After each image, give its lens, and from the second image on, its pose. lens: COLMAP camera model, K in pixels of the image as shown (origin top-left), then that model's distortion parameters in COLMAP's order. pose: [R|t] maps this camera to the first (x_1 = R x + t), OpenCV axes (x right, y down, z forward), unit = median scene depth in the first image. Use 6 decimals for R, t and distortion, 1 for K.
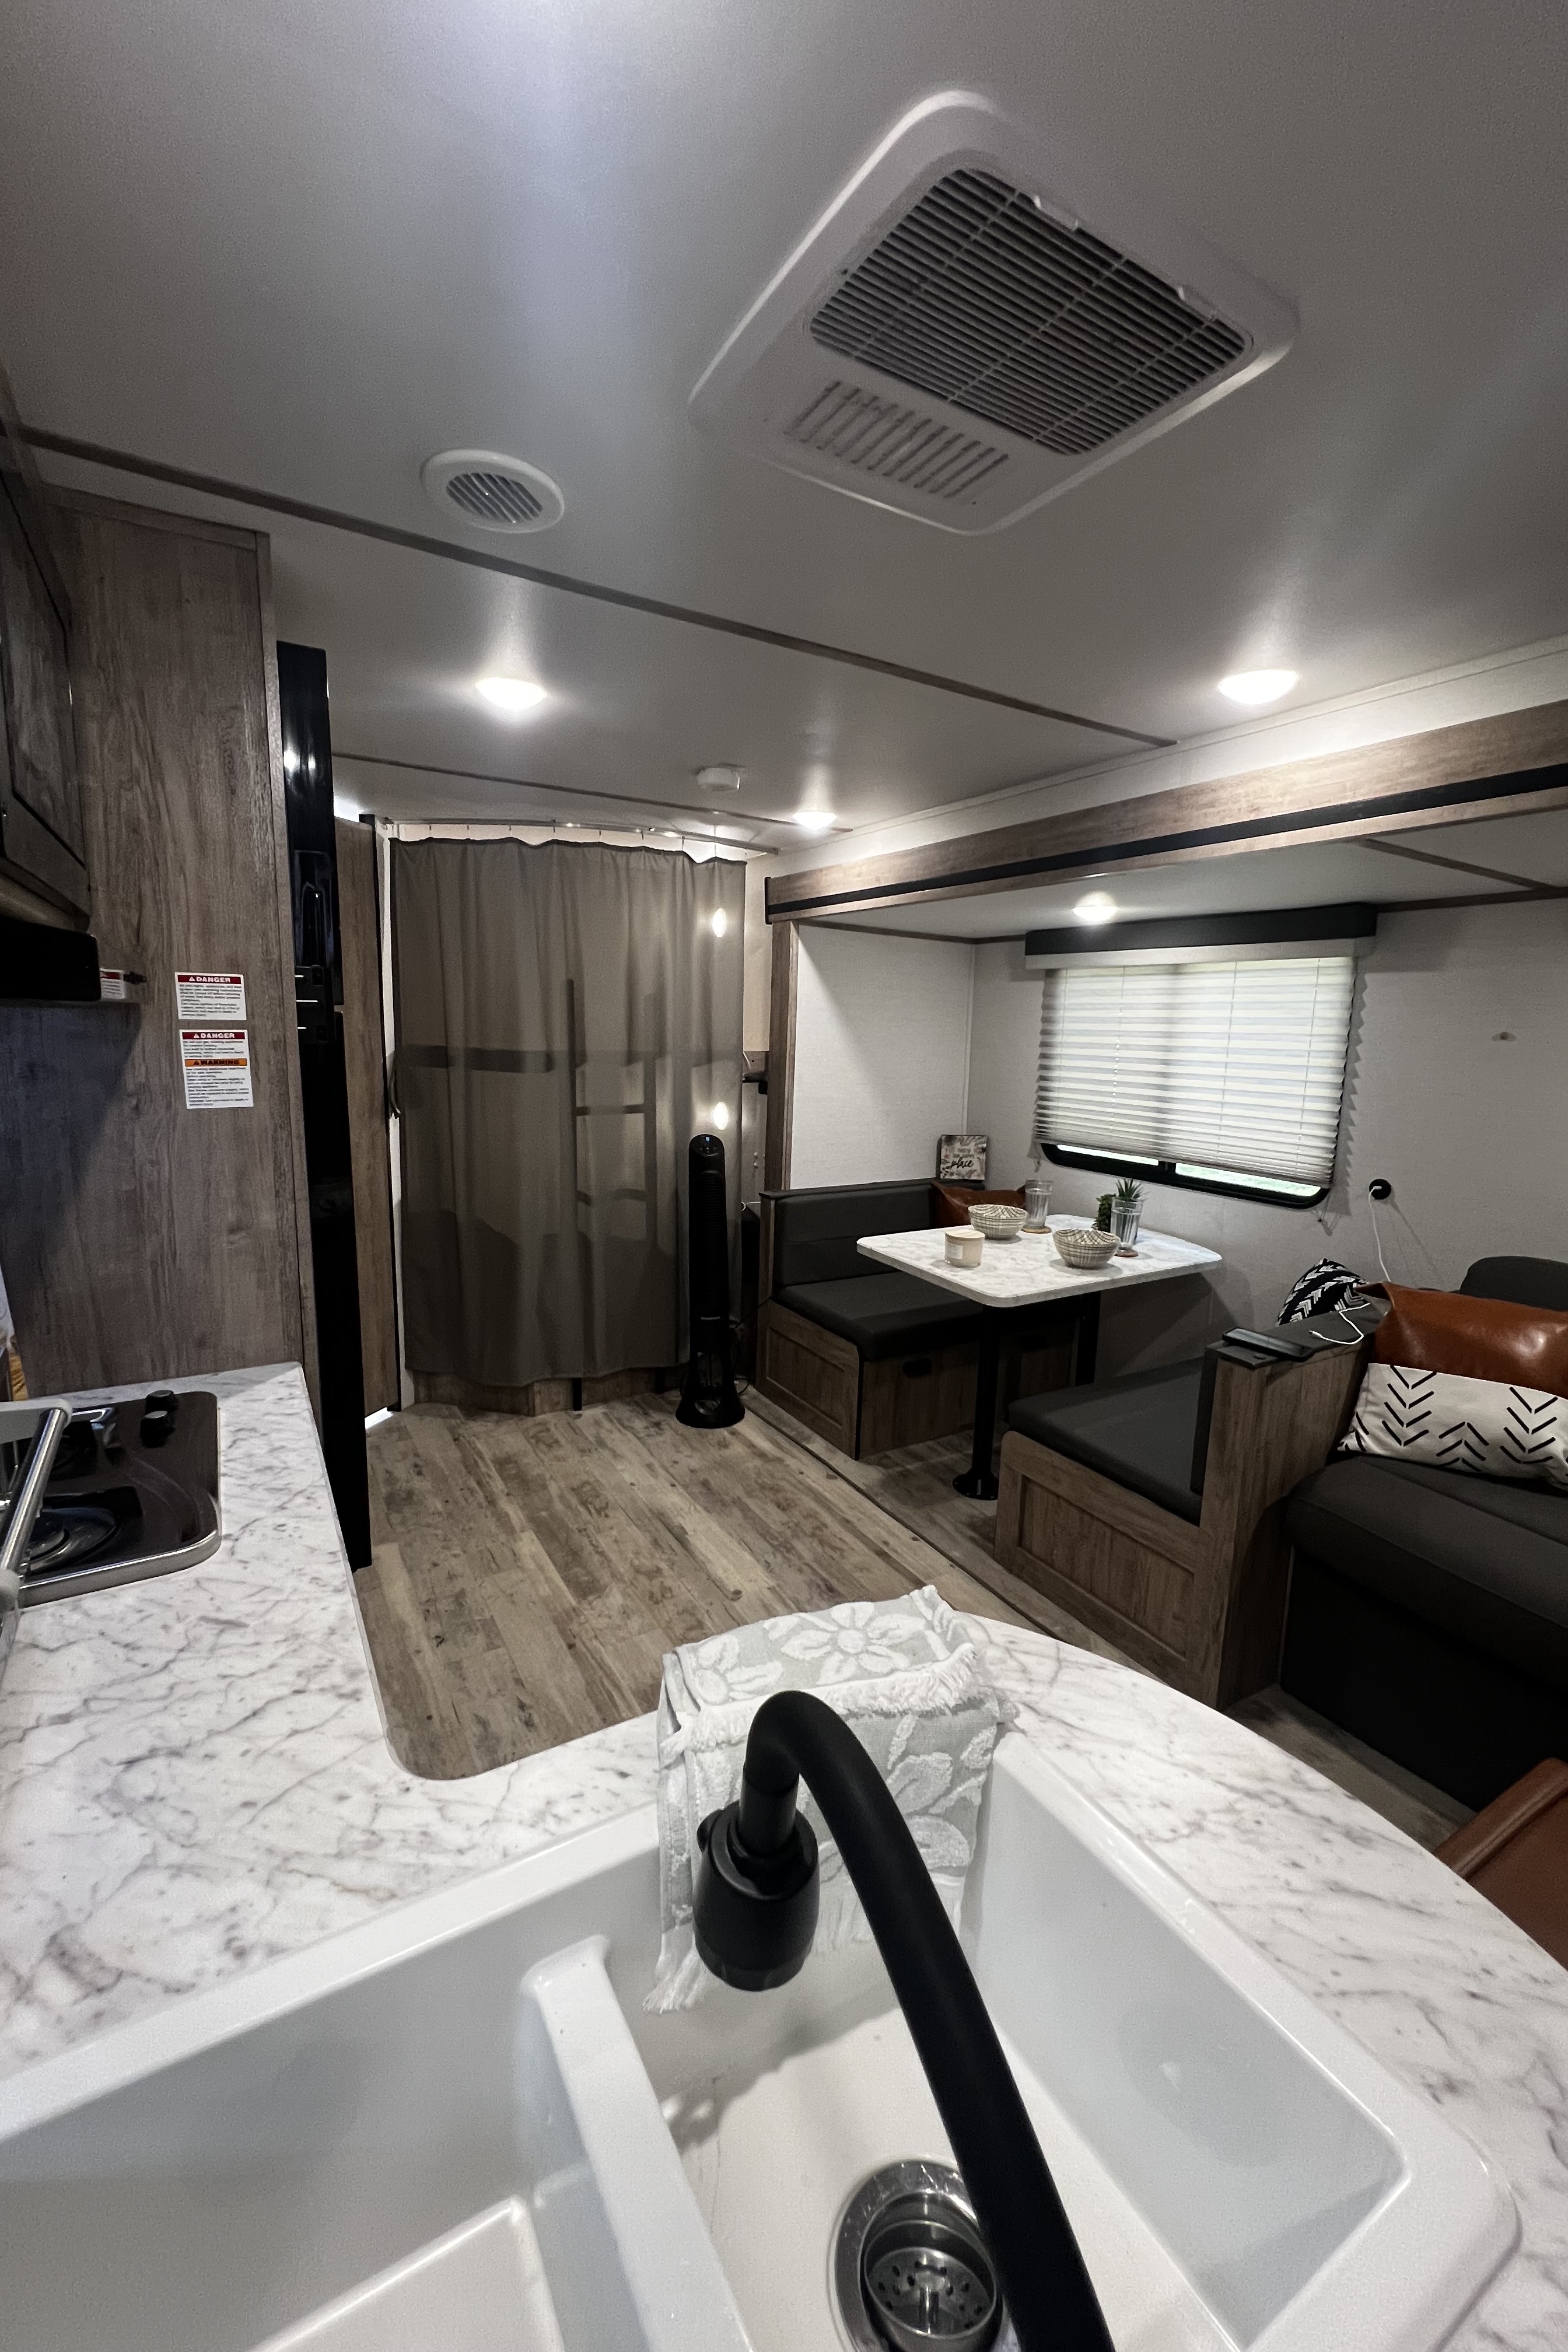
lens RADIAL K [[937.4, 0, 777.1], [0, 937.4, 1178.5], [0, 0, 1]] dist [-0.001277, 0.000242]
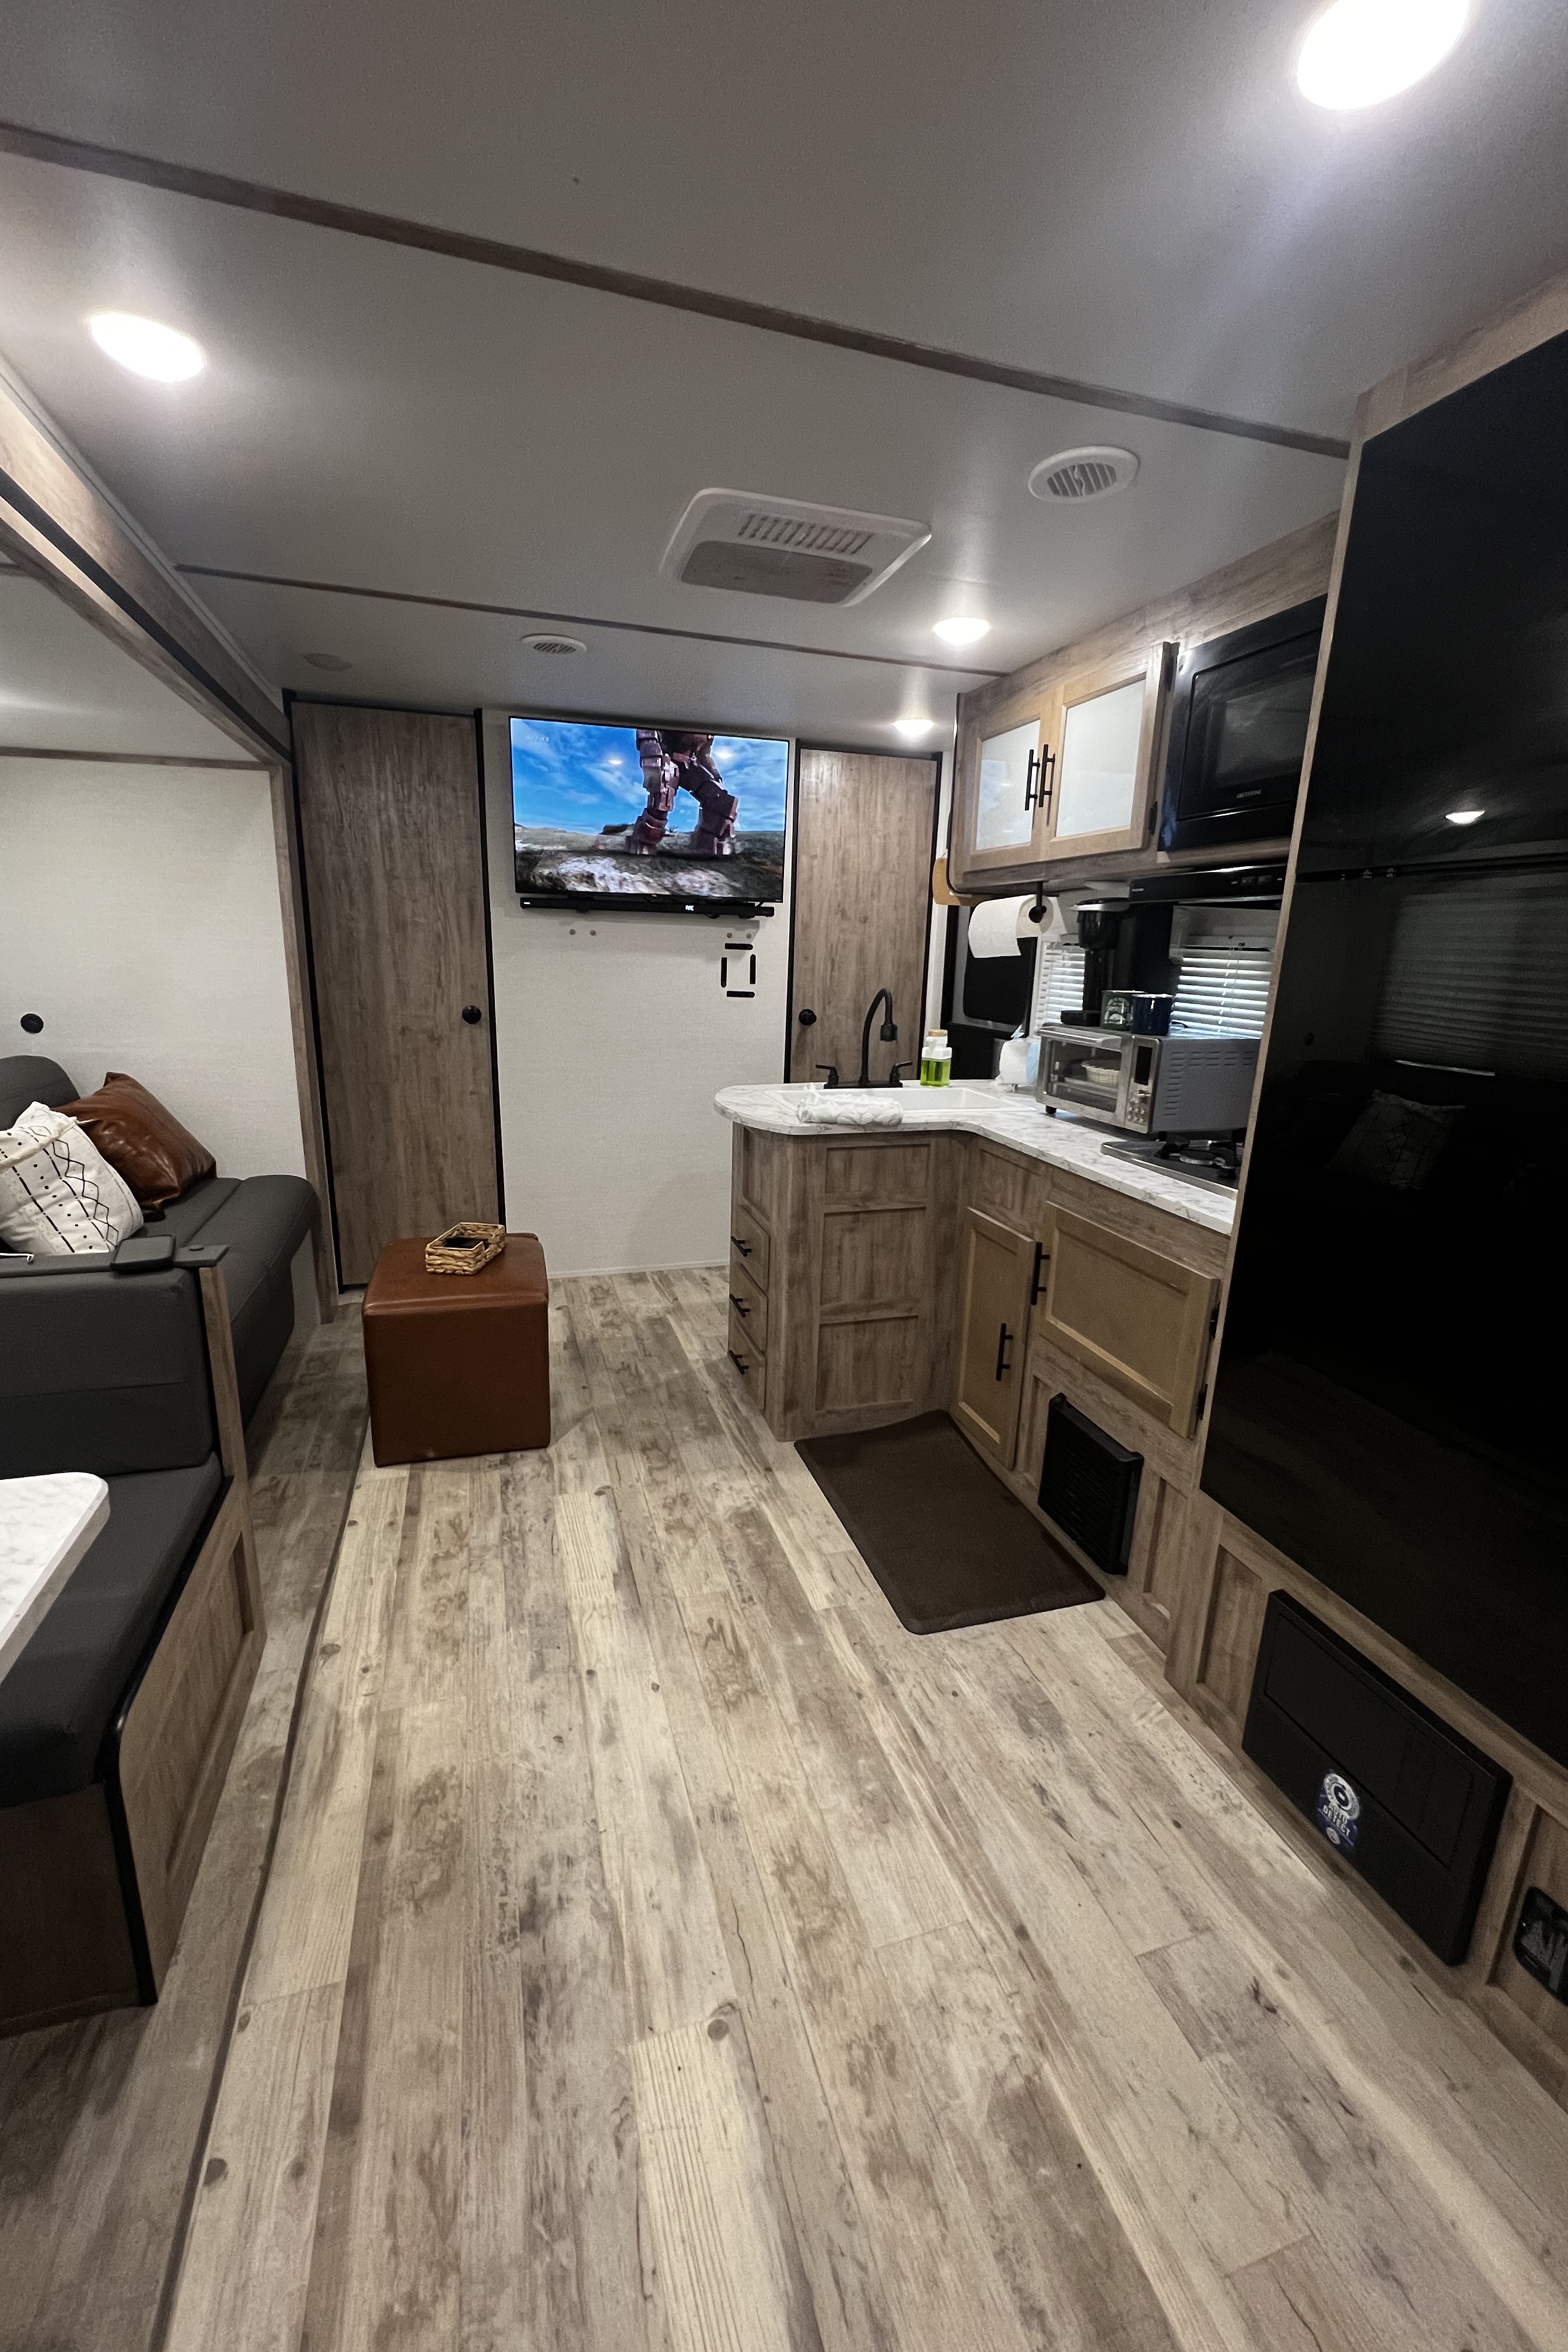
lens RADIAL K [[937.4, 0, 777.1], [0, 937.4, 1178.5], [0, 0, 1]] dist [-0.001277, 0.000242]
pose [[-0.971968, -0.108334, 0.208669, -0.118354], [-0.016851, 0.917335, 0.397758, -0.154633], [-0.234510, 0.383092, -0.893446, 1.173620]]
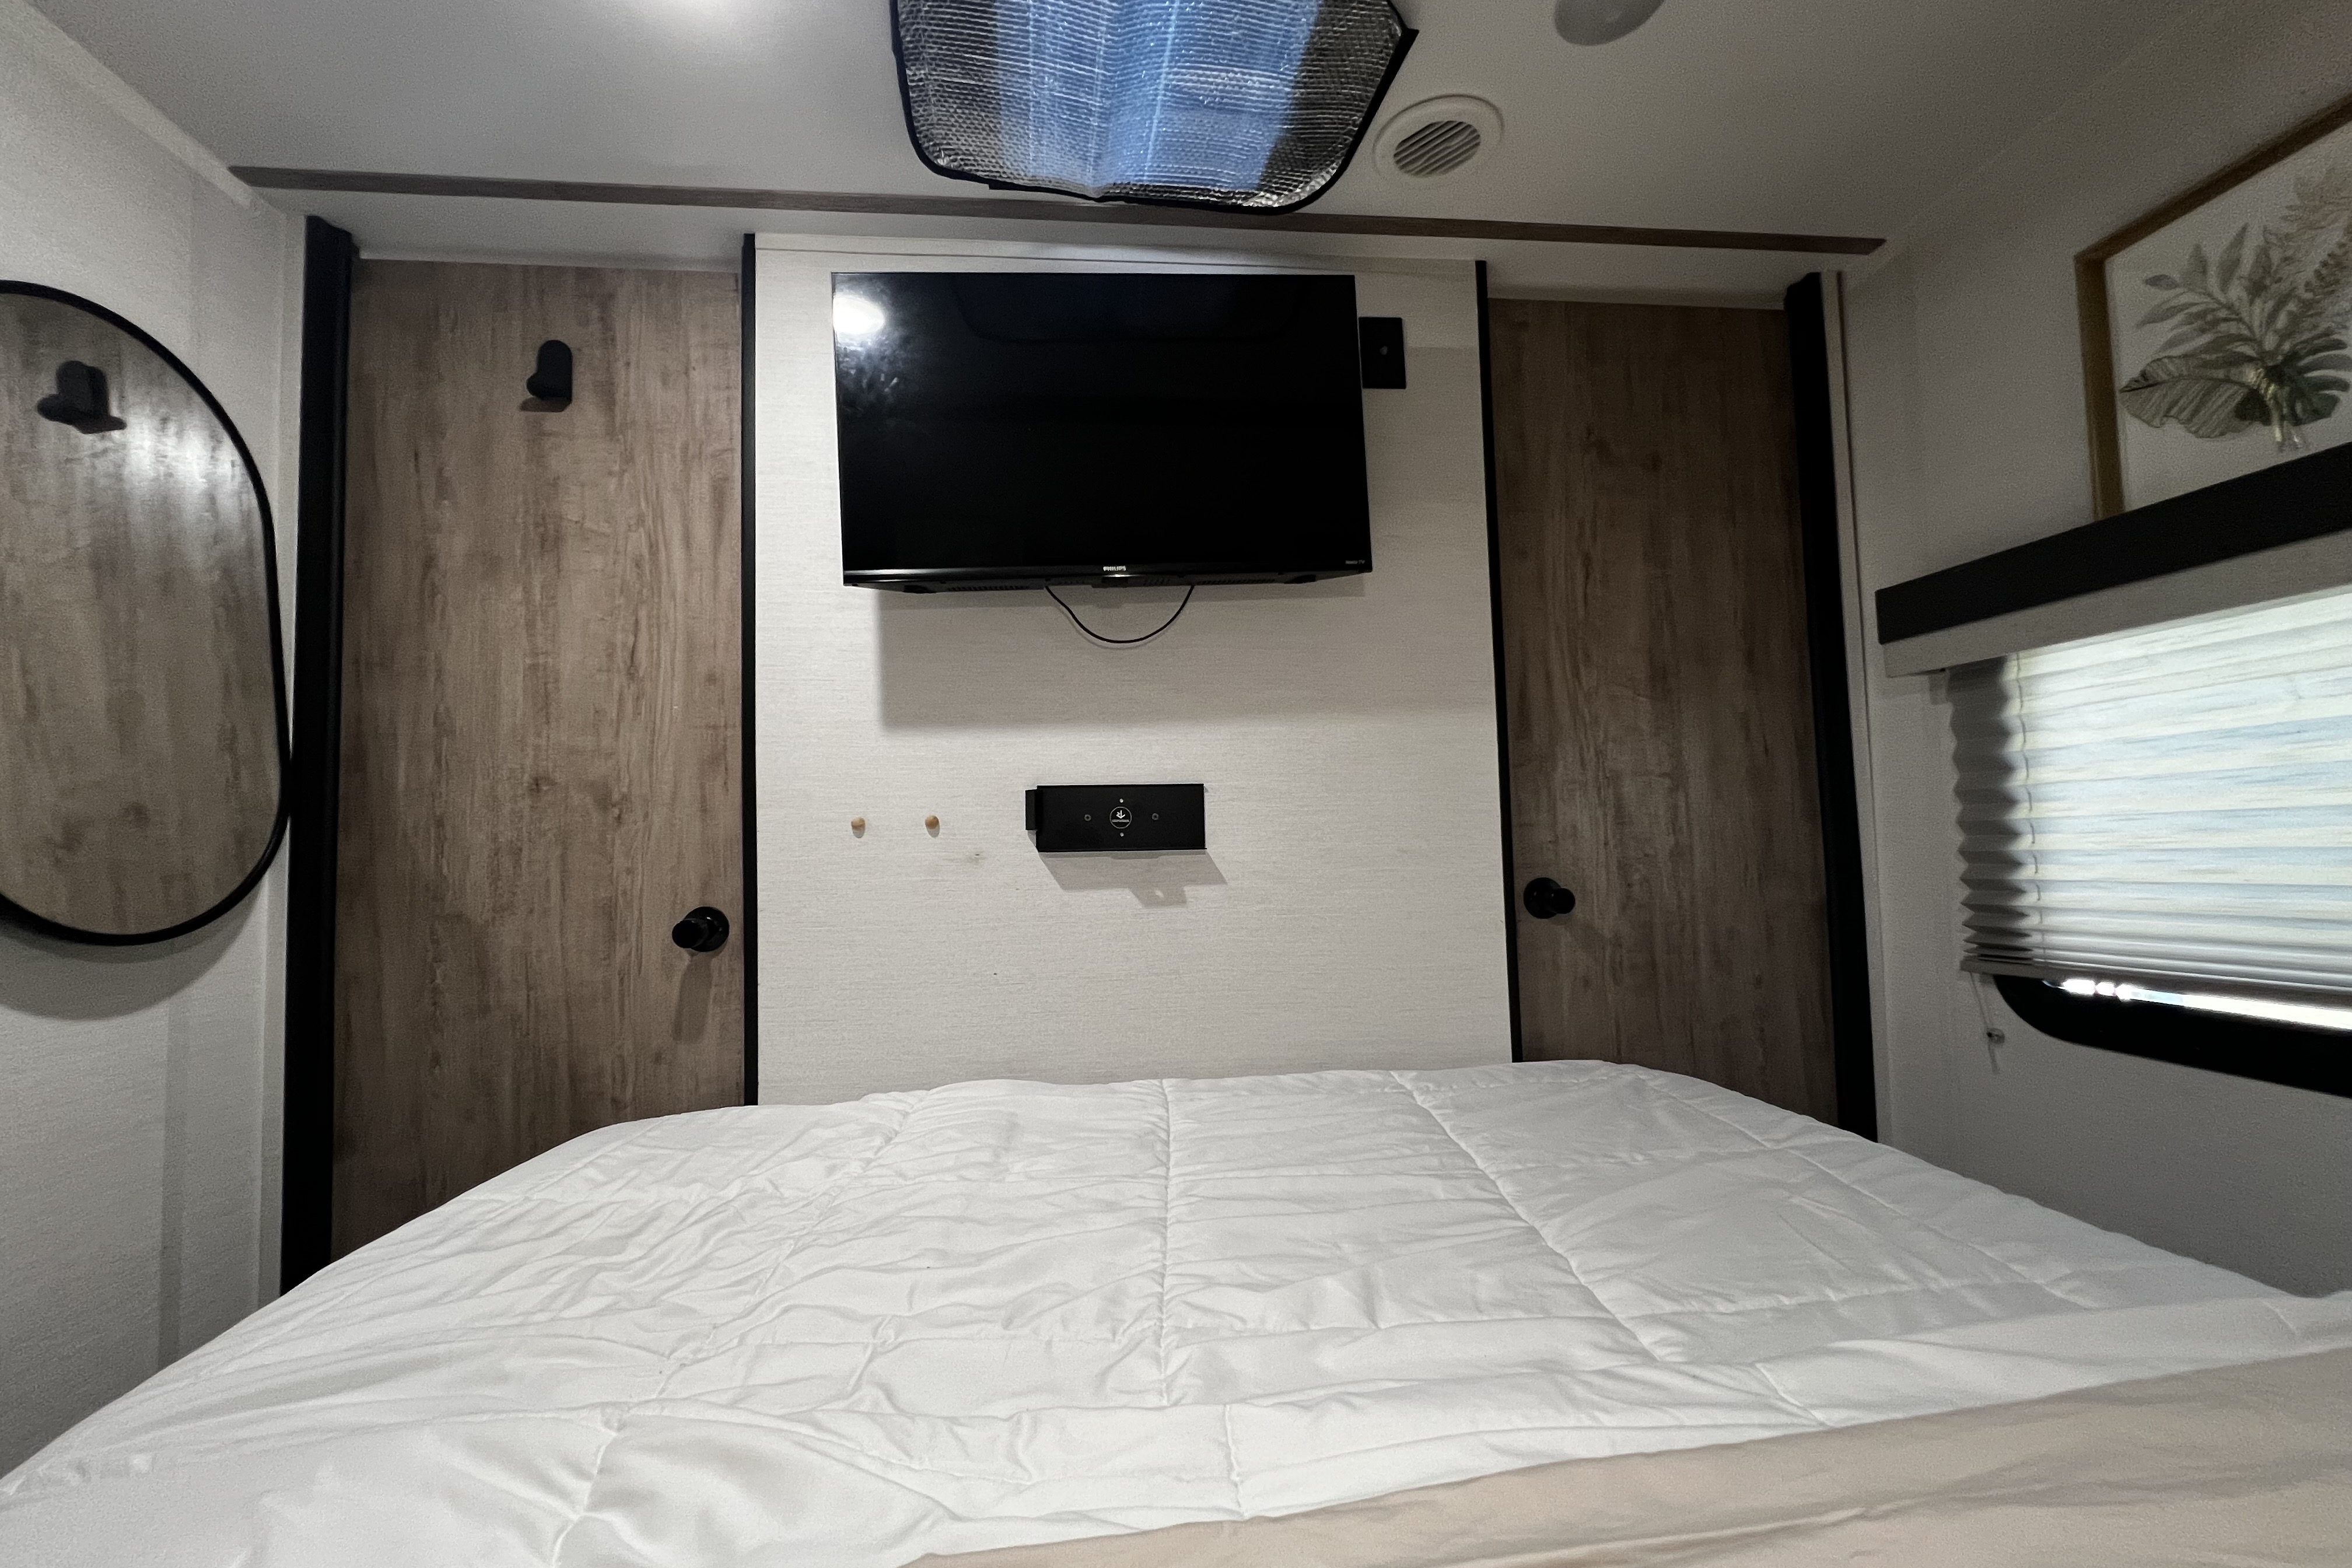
lens RADIAL K [[937.4, 0, 1178.1], [0, 937.4, 791.8], [0, 0, 1]] dist [-0.001277, 0.000242]
pose [[-0.907841, 0.016254, 0.419000, 0.131612], [0.066971, 0.992042, 0.106620, 0.156563], [-0.413932, 0.124855, -0.901705, 0.376338]]
